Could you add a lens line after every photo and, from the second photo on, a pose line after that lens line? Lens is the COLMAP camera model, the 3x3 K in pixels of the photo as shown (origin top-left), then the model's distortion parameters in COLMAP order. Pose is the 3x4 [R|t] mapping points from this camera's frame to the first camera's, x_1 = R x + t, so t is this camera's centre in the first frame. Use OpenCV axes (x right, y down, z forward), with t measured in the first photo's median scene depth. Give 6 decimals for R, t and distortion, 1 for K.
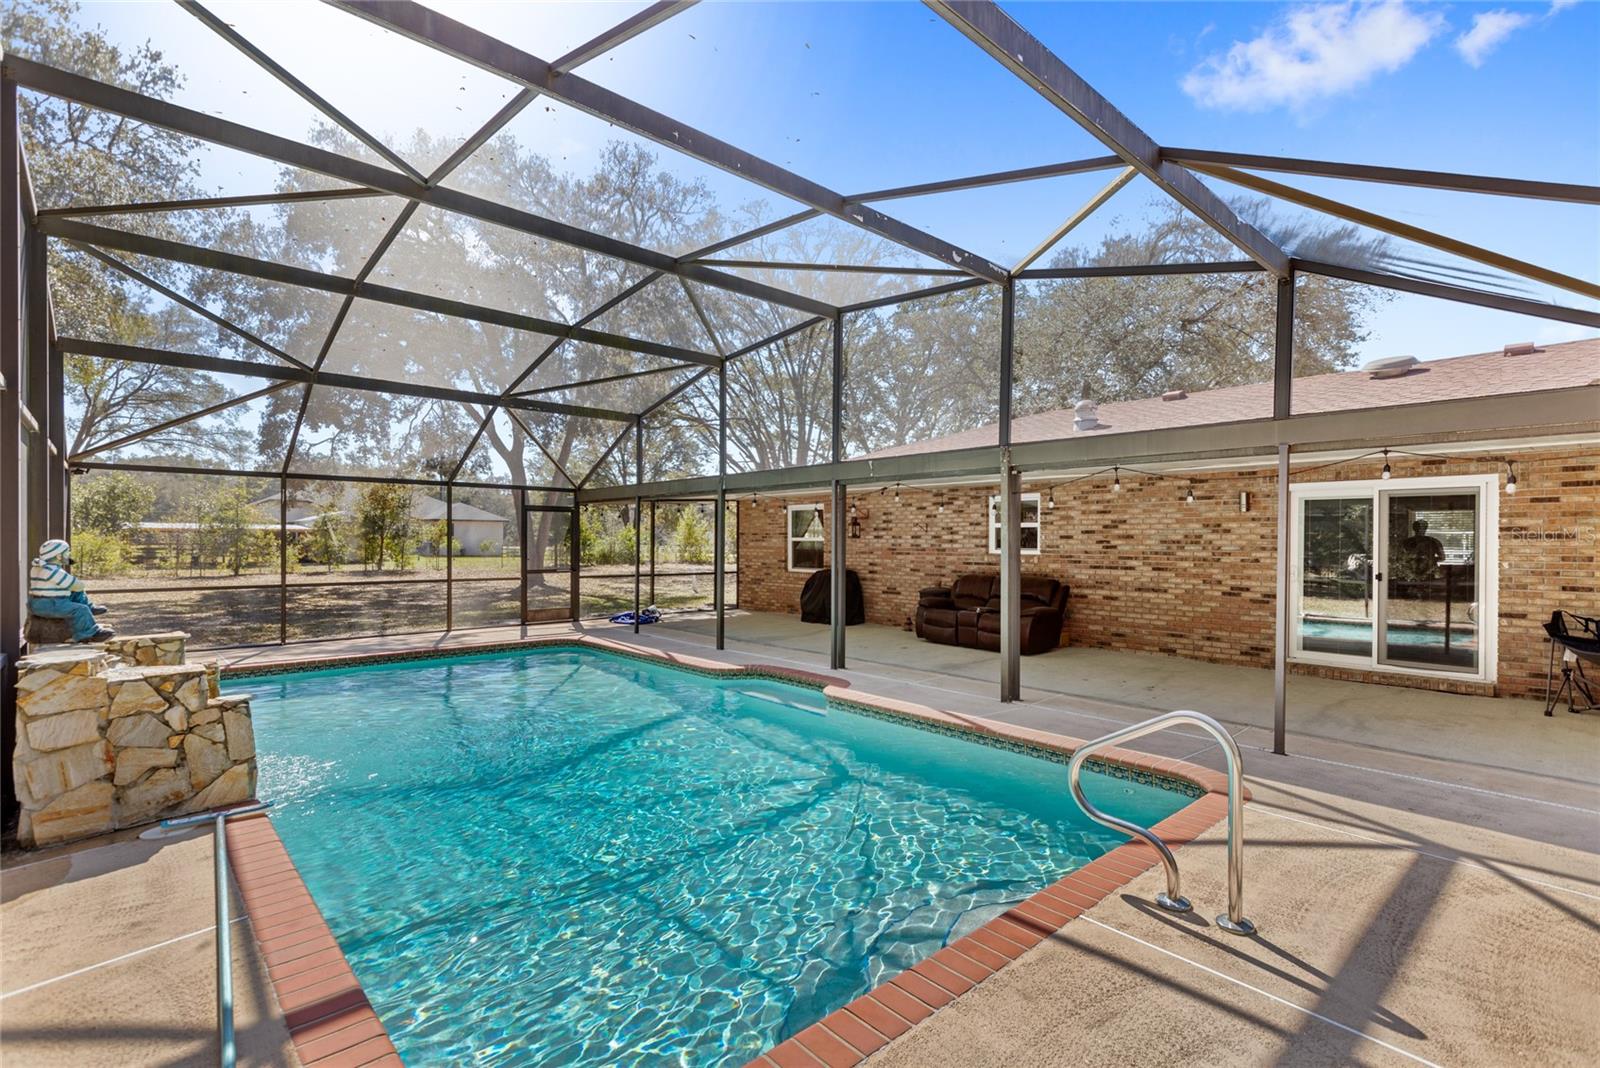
lens RADIAL K [[754.7, 0, 803.2], [0, 754.7, 547.0], [0, 0, 1]] dist [0.005074, 0.000429]
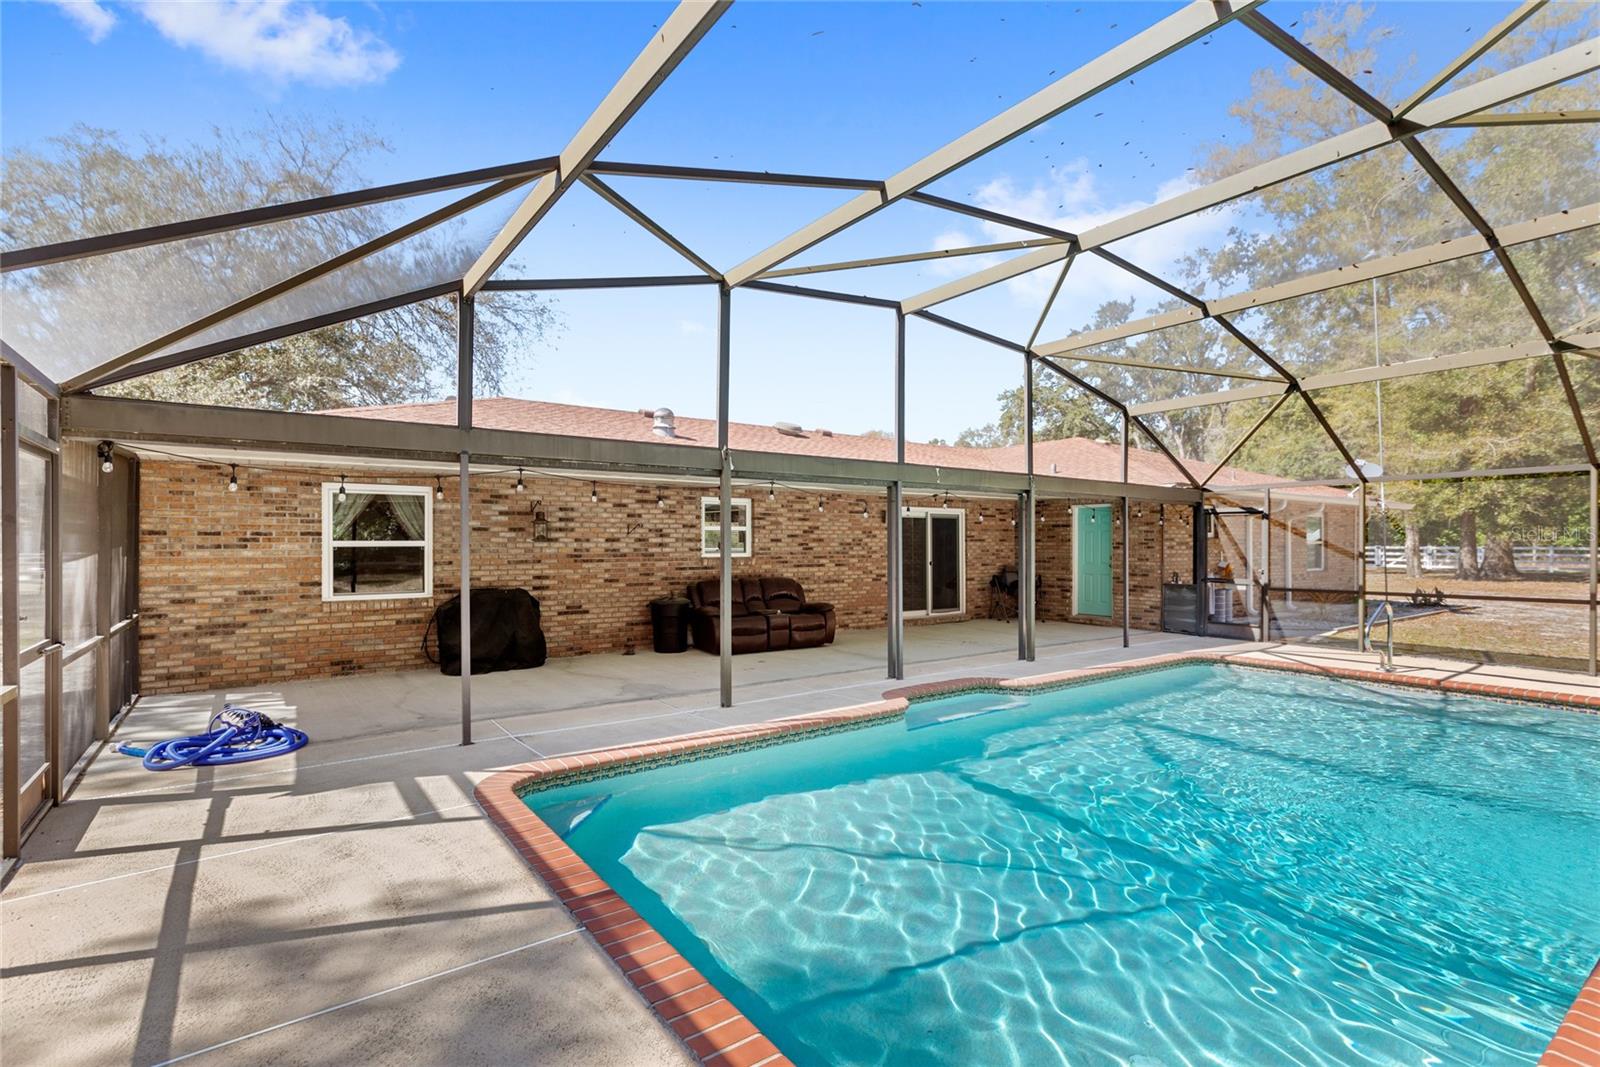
lens RADIAL K [[754.7, 0, 793.9], [0, 754.7, 526.1], [0, 0, 1]] dist [0.005074, 0.000429]
pose [[0.110722, 0.018287, 0.993683, -0.736029], [0.011464, 0.999741, -0.019676, -0.011528], [-0.993785, 0.013571, 0.110483, 0.819578]]
